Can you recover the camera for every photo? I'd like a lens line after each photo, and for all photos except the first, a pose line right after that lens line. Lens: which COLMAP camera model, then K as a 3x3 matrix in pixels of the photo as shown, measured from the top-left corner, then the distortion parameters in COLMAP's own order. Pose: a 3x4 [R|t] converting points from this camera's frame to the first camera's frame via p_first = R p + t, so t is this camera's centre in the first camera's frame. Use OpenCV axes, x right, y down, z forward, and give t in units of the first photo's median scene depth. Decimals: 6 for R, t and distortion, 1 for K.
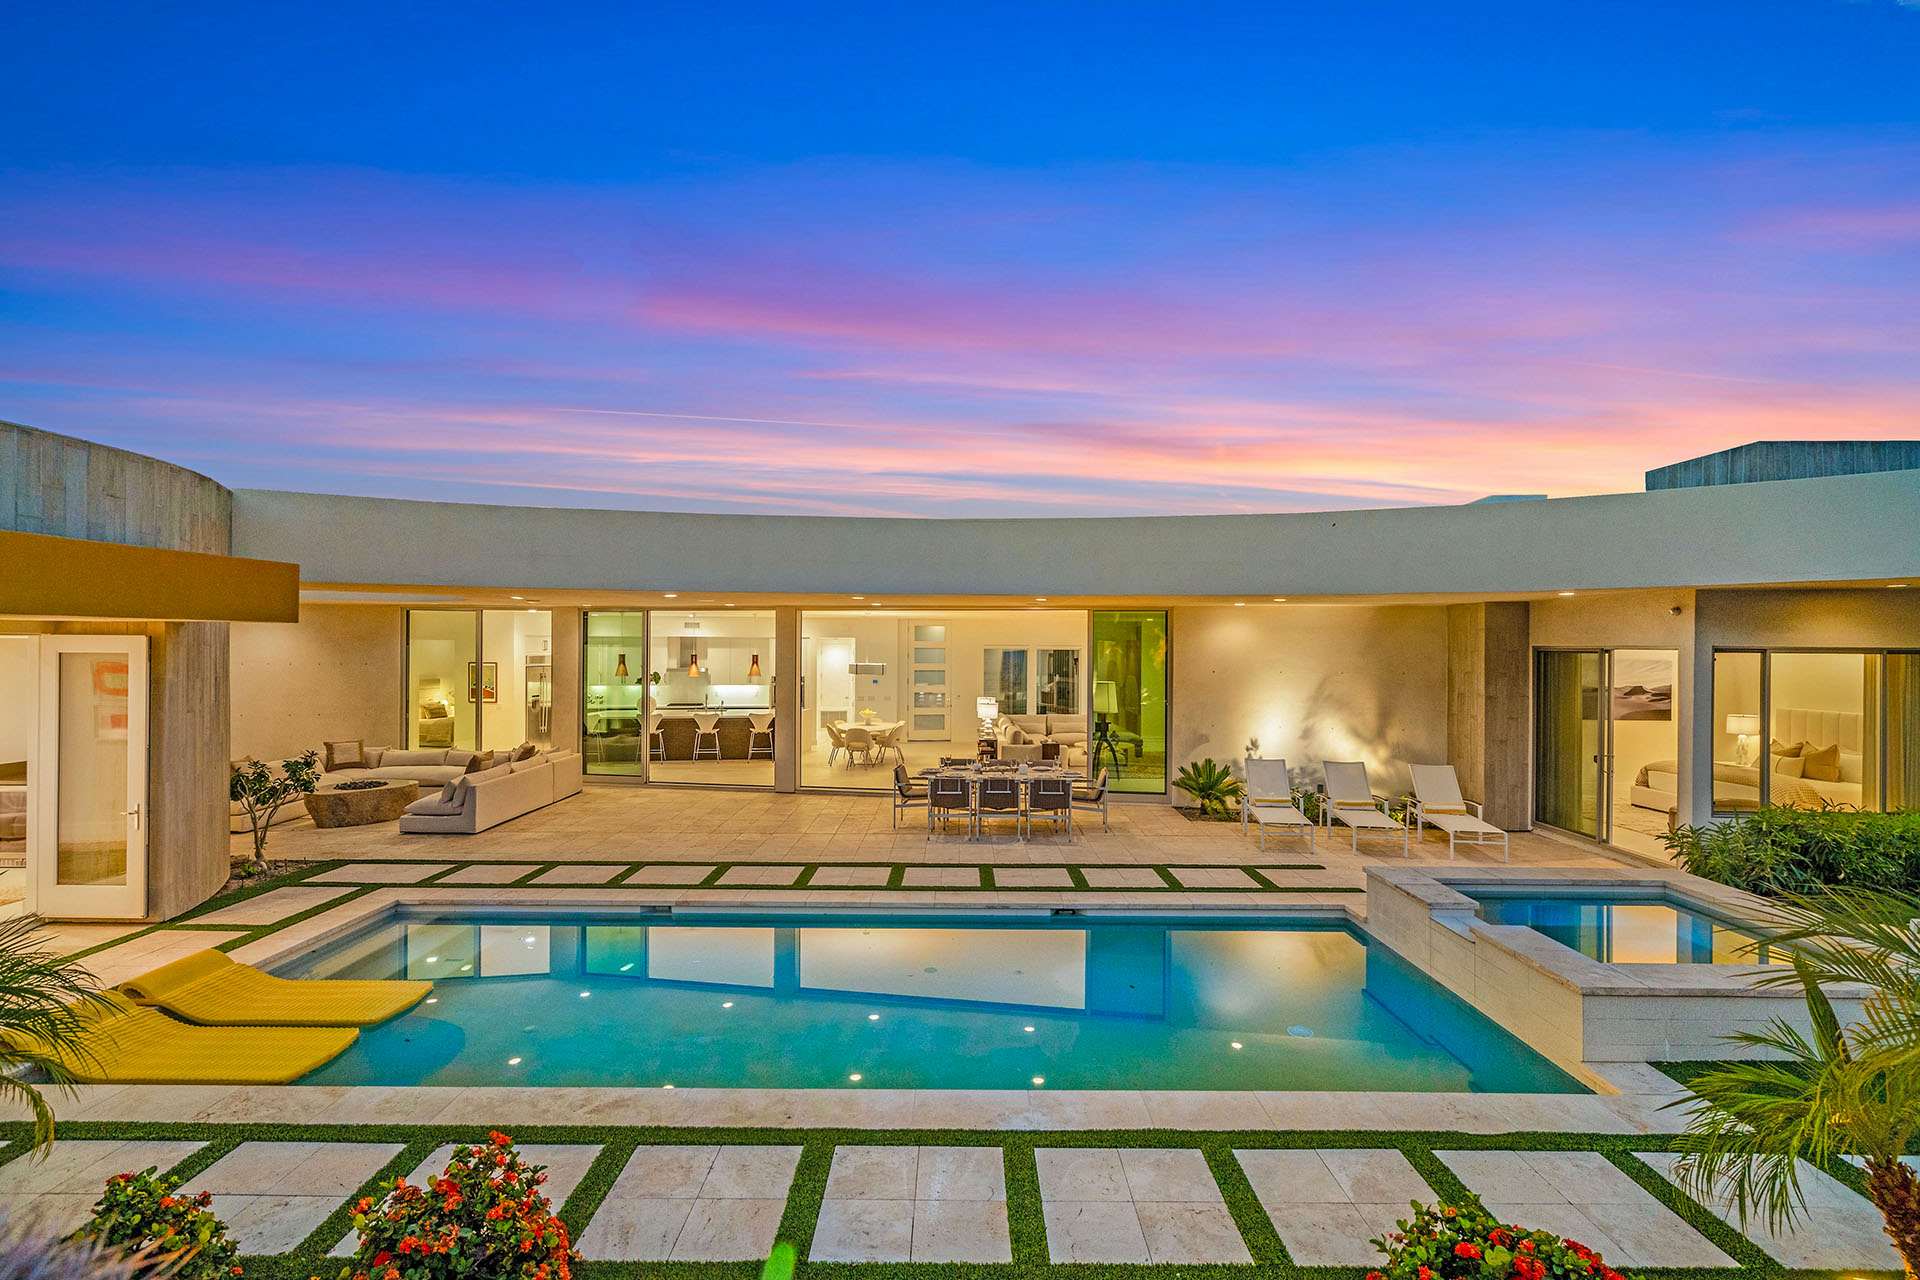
lens RADIAL K [[870.1, 0, 952.8], [0, 870.1, 638.7], [0, 0, 1]] dist [-0.012989, -0.000316]
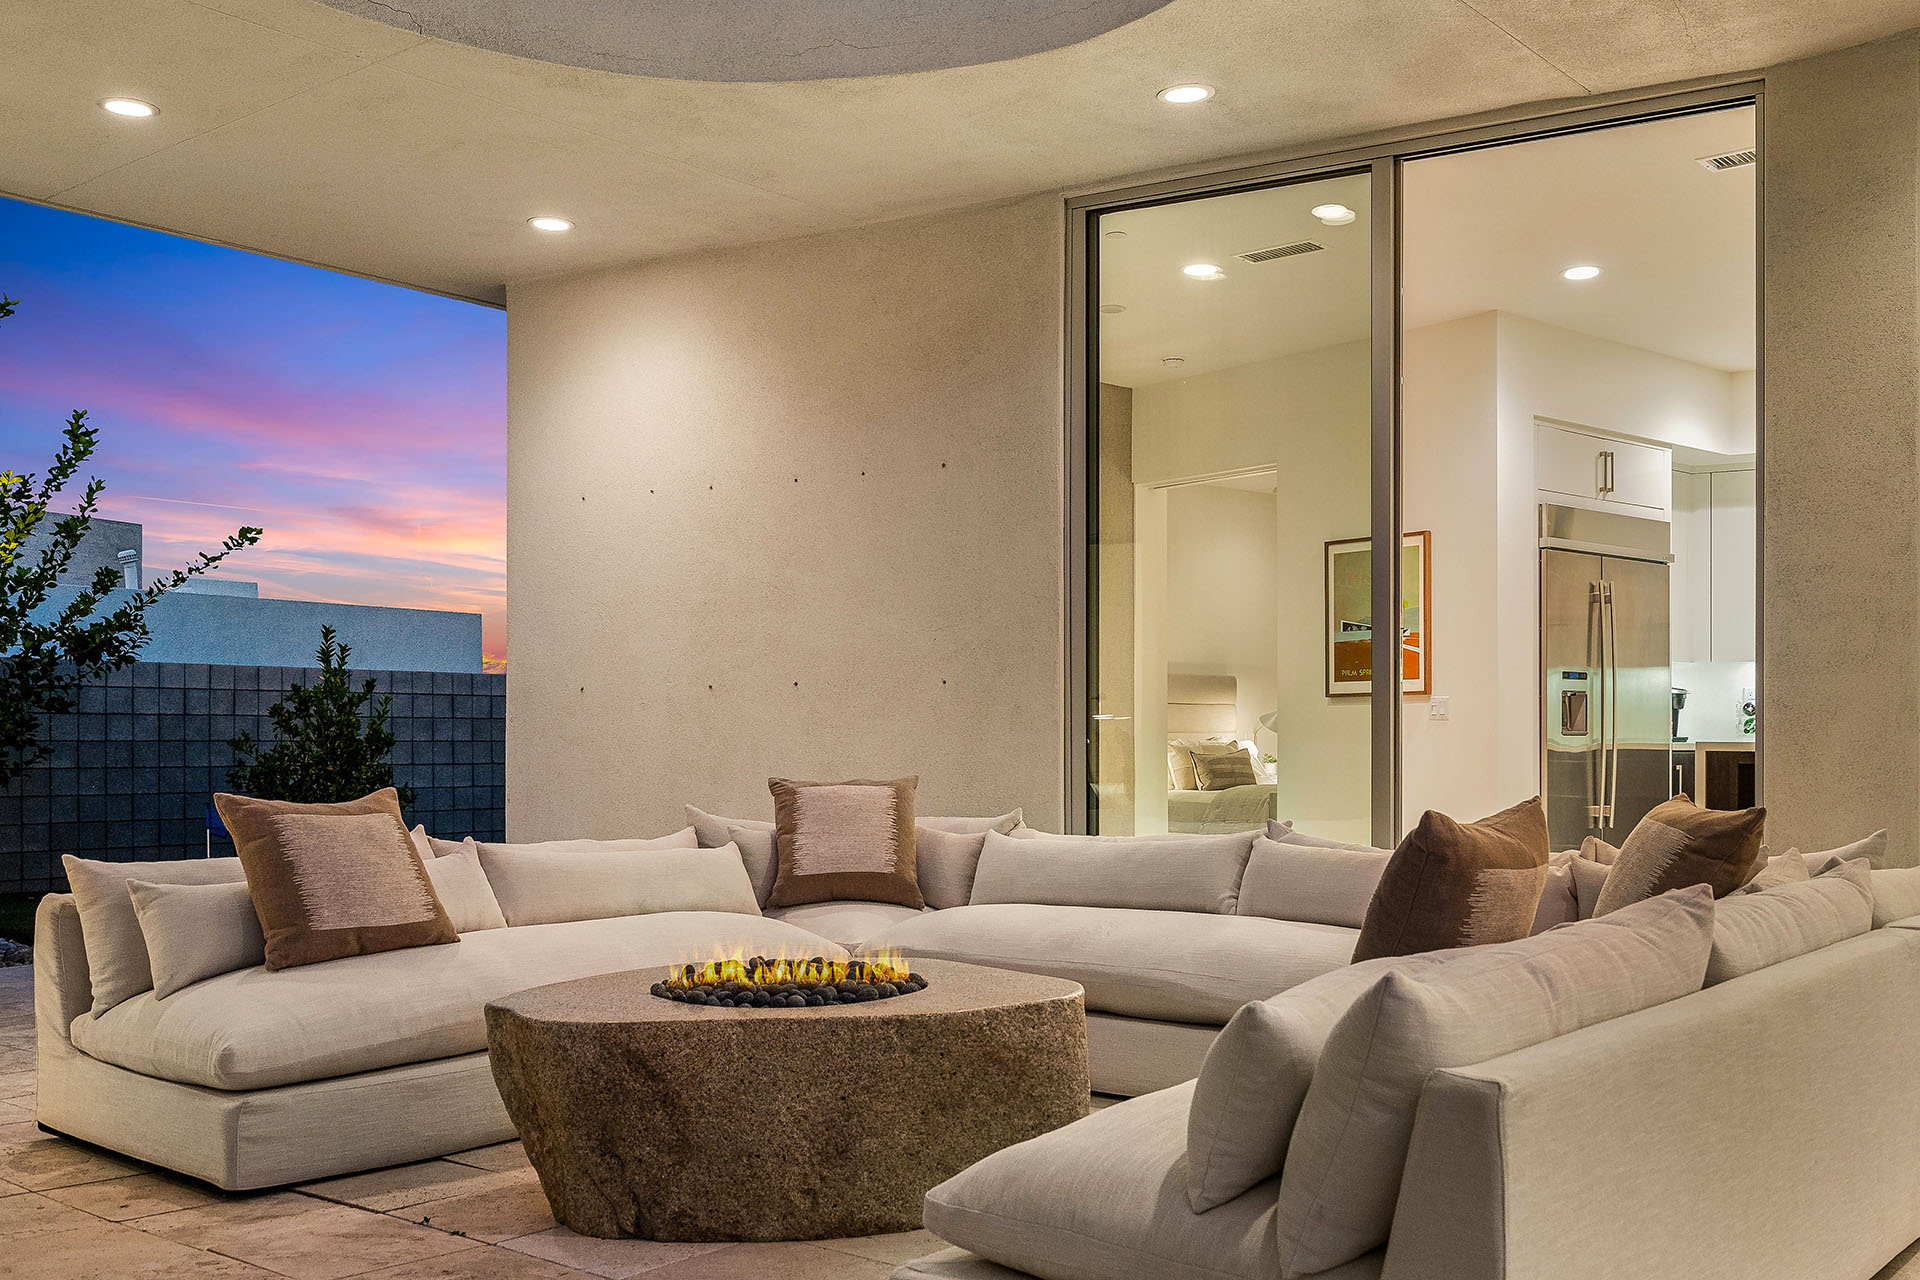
lens RADIAL K [[2096.0, 0, 958.5], [0, 2096.0, 642.3], [0, 0, 1]] dist [0.026340, 0.000000]
pose [[0.783281, -0.018240, -0.621400, -0.346615], [0.004664, 0.999714, -0.023466, 0.096731], [0.621650, 0.015482, 0.783142, 0.599136]]
